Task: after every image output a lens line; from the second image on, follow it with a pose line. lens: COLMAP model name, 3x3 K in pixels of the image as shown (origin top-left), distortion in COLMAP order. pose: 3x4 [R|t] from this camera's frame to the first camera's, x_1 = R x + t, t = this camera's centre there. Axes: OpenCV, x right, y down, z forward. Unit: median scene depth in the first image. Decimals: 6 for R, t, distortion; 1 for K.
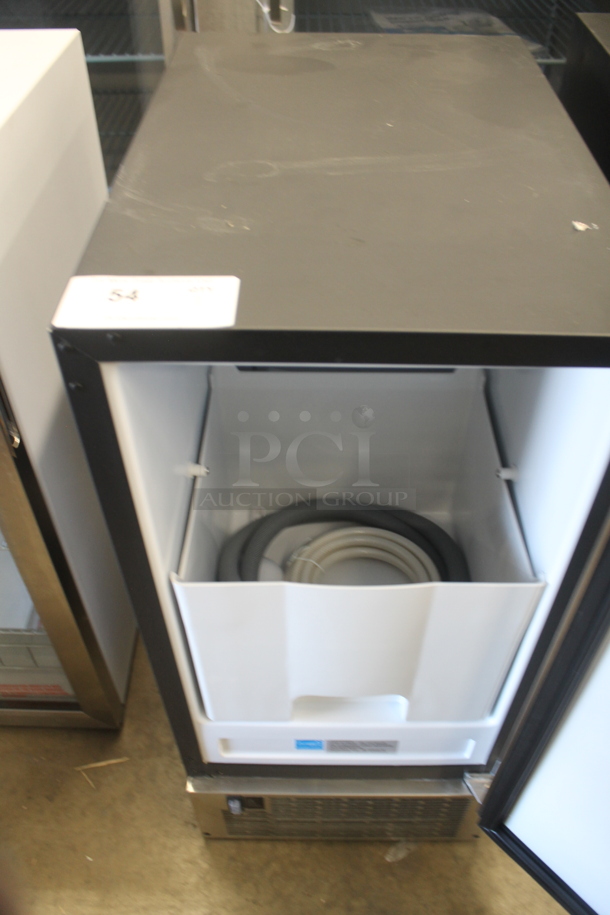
lens RADIAL K [[753.7, 0, 301.4], [0, 753.7, 453.3], [0, 0, 1]] dist [-0.118939, 0.050685]
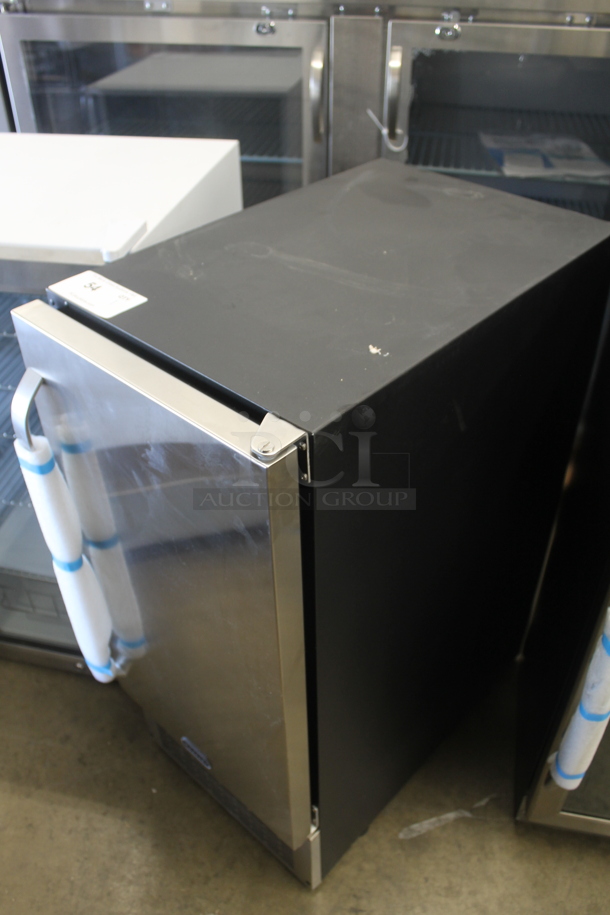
lens RADIAL K [[753.7, 0, 304.4], [0, 753.7, 456.9], [0, 0, 1]] dist [-0.118939, 0.050685]
pose [[0.980858, 0.113425, -0.158278, 0.078839], [-0.128595, 0.987685, -0.089115, 0.078418], [0.146221, 0.107763, 0.983365, -0.216211]]
